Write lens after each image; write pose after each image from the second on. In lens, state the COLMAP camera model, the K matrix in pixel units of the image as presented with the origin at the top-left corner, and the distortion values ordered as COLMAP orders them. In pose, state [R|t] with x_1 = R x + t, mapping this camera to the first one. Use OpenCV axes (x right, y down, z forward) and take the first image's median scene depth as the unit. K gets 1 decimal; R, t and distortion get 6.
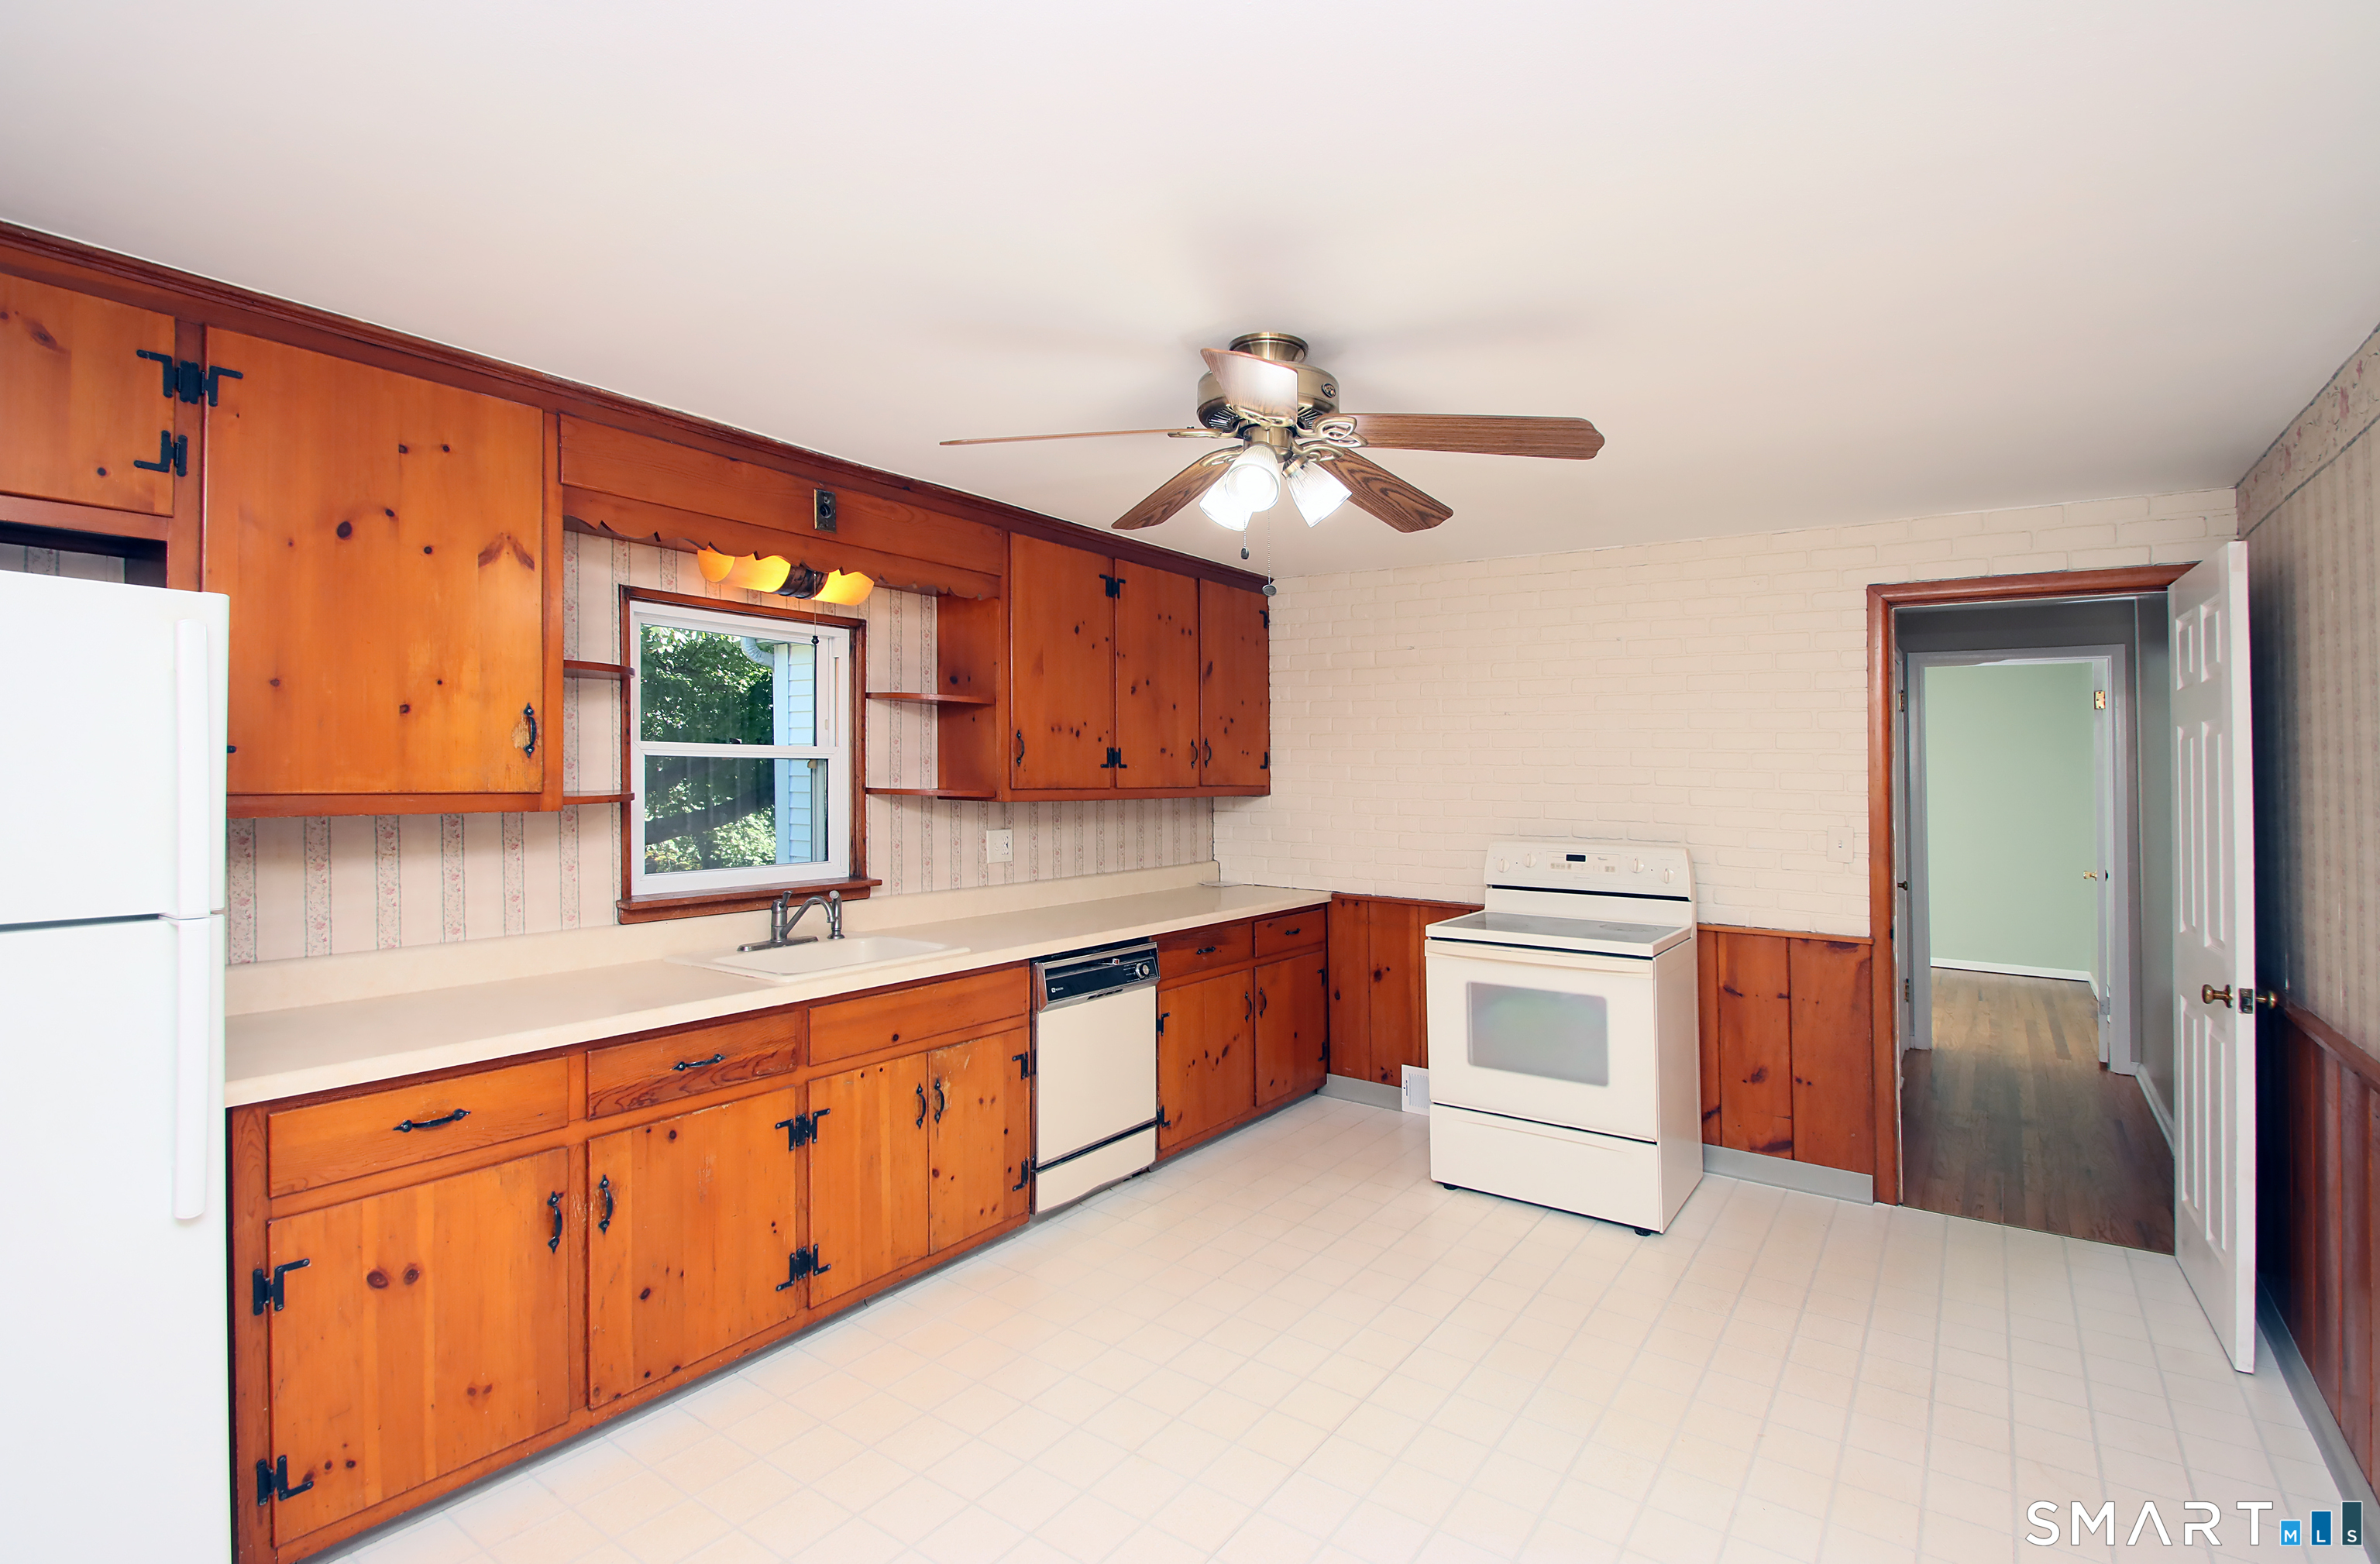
lens RADIAL K [[1199.2, 0, 1188.1], [0, 1199.2, 702.2], [0, 0, 1]] dist [0.015863, -0.019125]
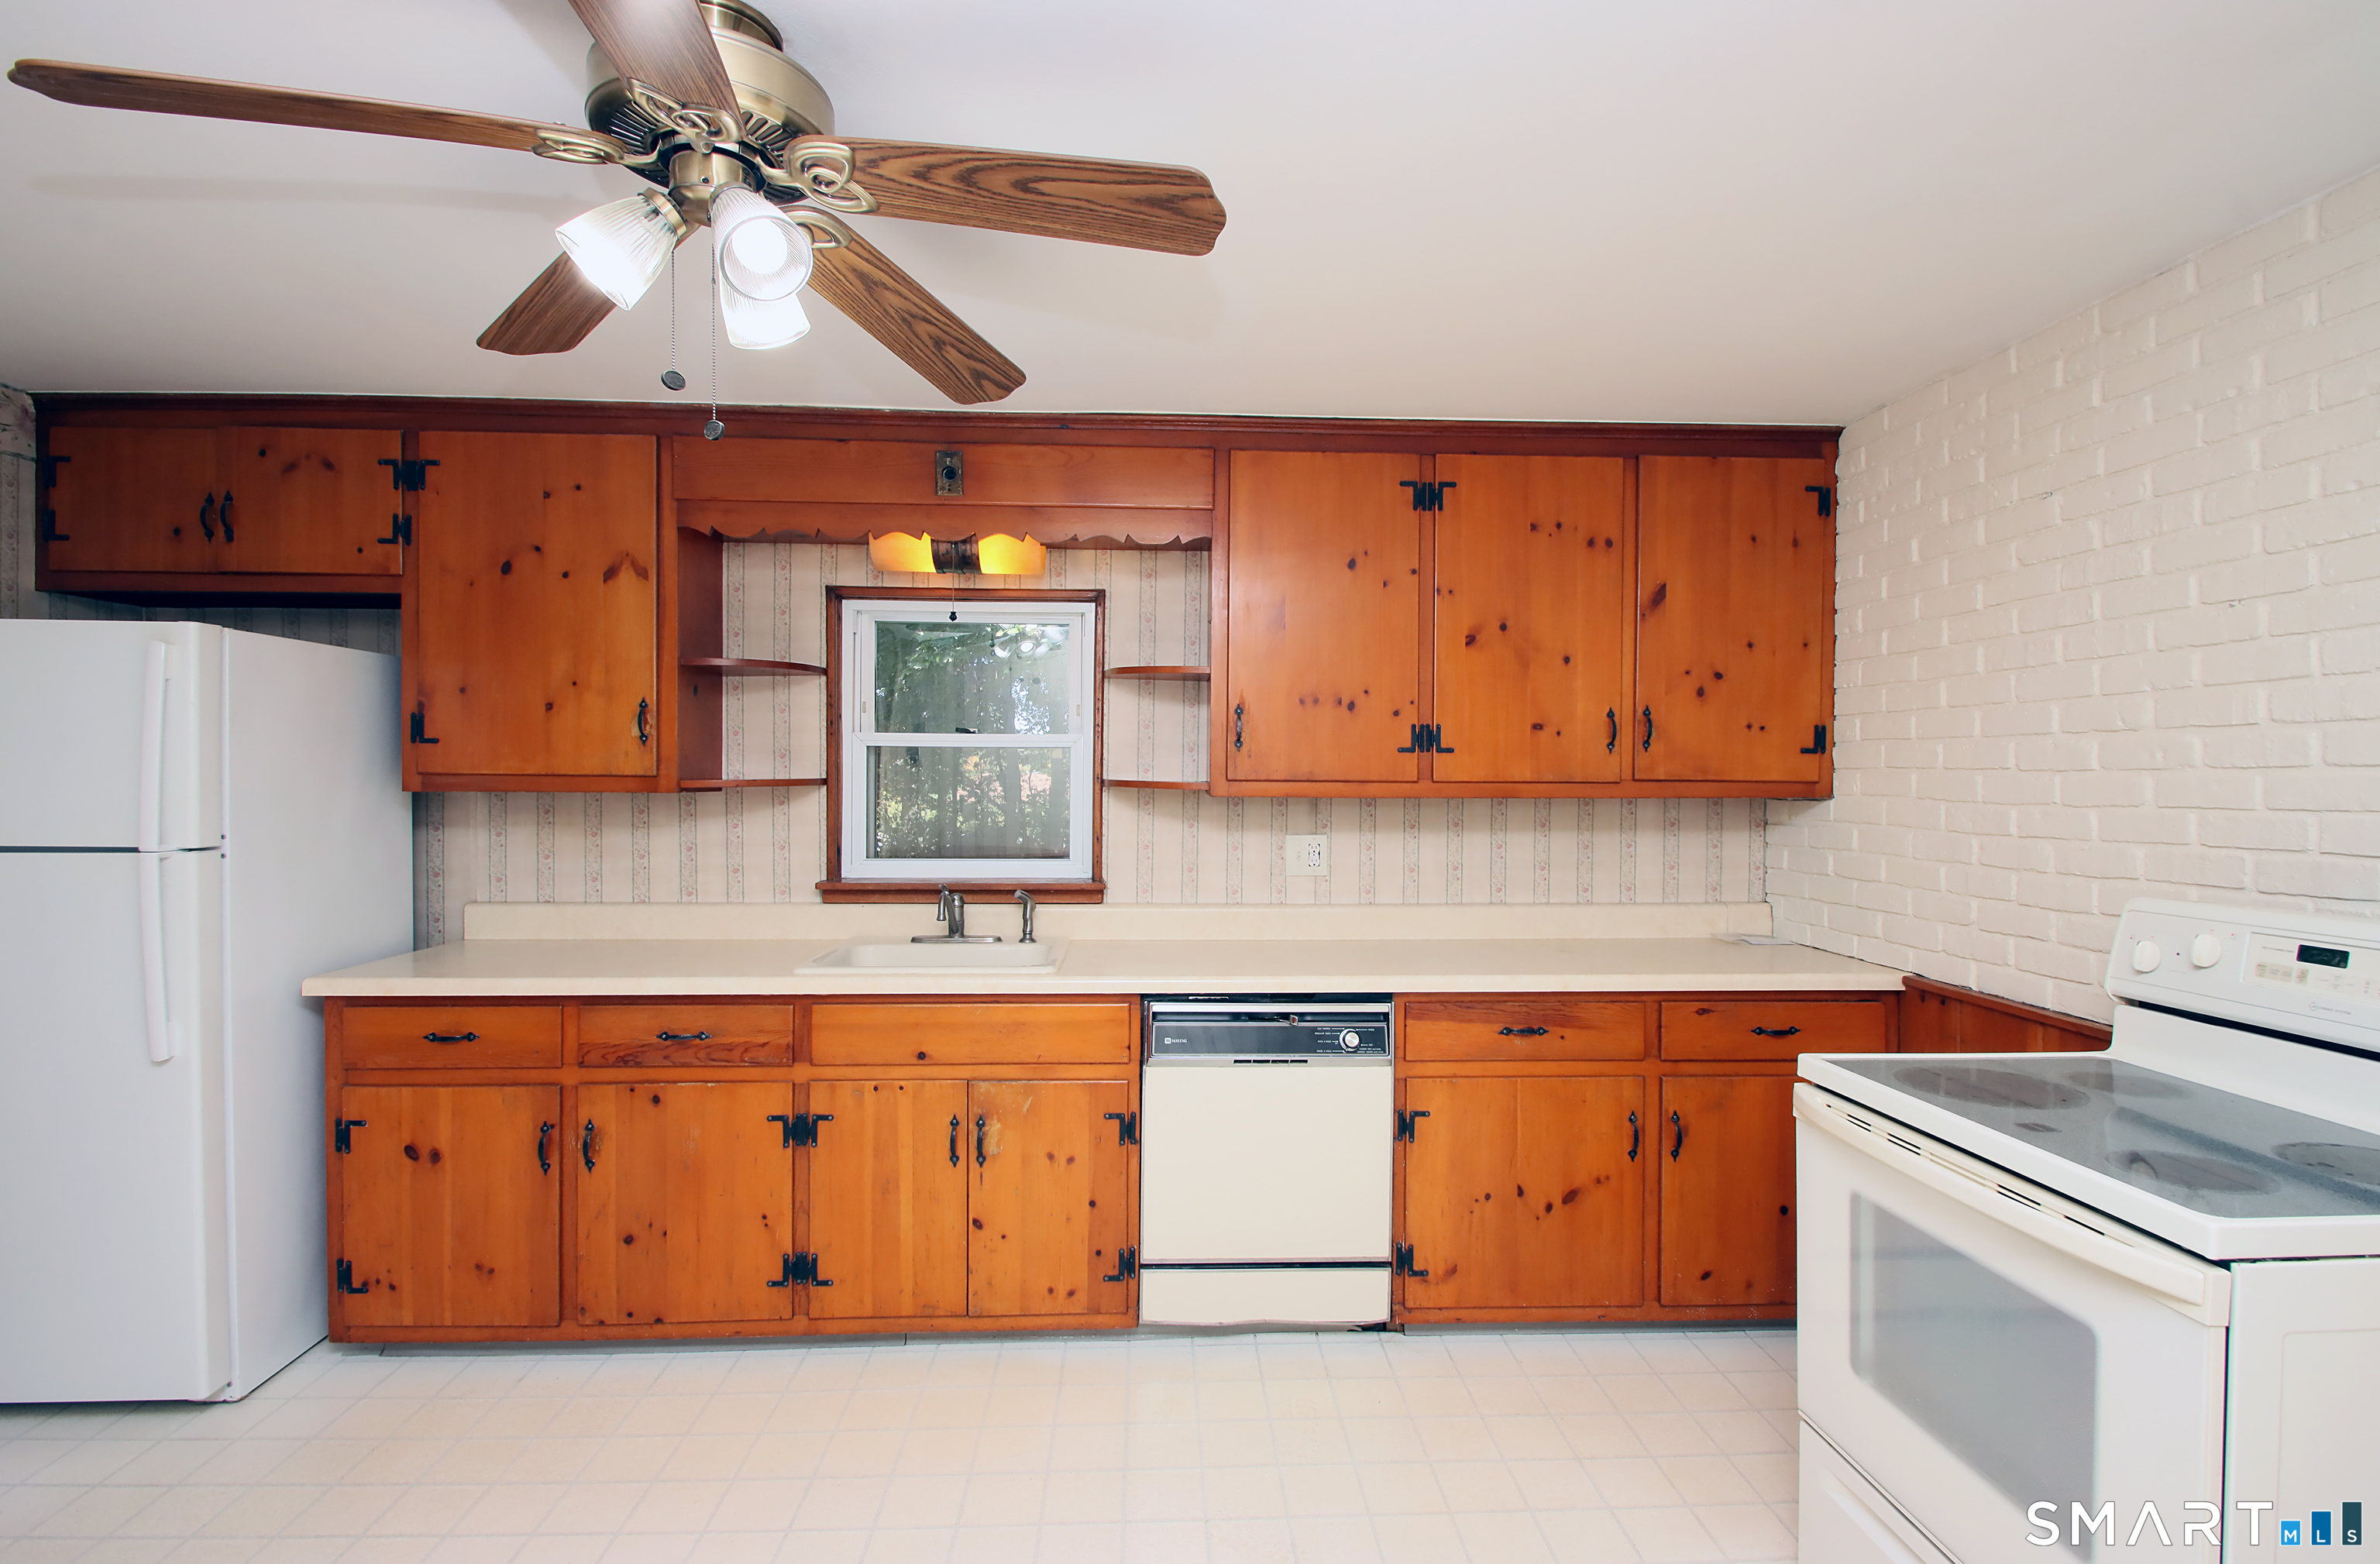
lens RADIAL K [[1136.2, 0, 1221.4], [0, 1136.2, 781.7], [0, 0, 1]] dist [0.020452, -0.022034]
pose [[0.585875, -0.007222, -0.810369, 0.482853], [0.045065, 0.998703, 0.023680, 0.059495], [0.809147, -0.050393, 0.585441, 0.601529]]
